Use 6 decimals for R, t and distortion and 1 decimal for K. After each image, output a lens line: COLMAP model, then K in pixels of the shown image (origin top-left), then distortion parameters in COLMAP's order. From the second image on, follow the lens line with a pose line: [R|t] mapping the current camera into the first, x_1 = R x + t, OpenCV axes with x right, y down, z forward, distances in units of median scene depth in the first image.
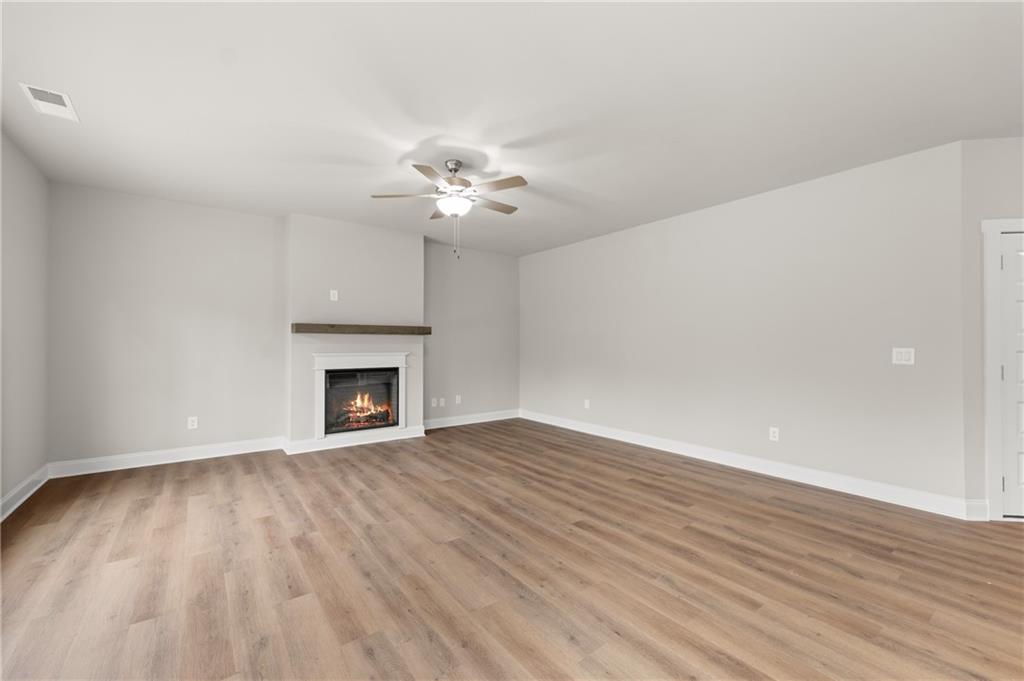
lens RADIAL K [[423.2, 0, 513.8], [0, 423.2, 340.8], [0, 0, 1]] dist [0.003973, 0.000101]
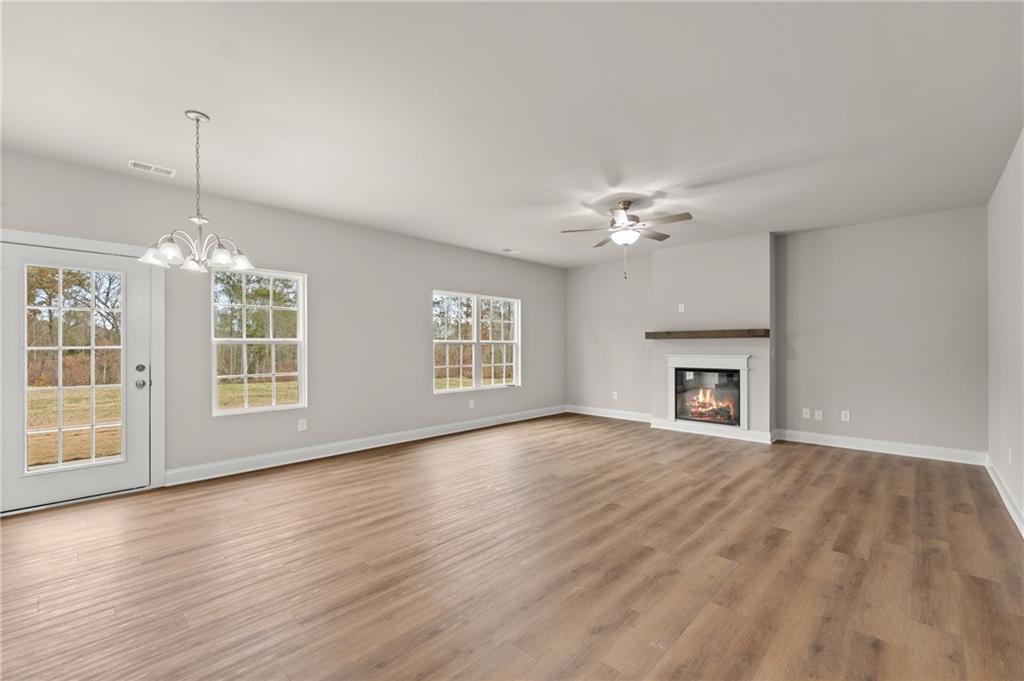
lens RADIAL K [[423.2, 0, 515.6], [0, 423.2, 342.8], [0, 0, 1]] dist [0.003973, 0.000101]
pose [[0.157264, -0.011743, -0.987487, 0.847874], [0.008314, 0.999910, -0.010567, 0.005334], [0.987522, -0.006548, 0.157347, 0.387268]]
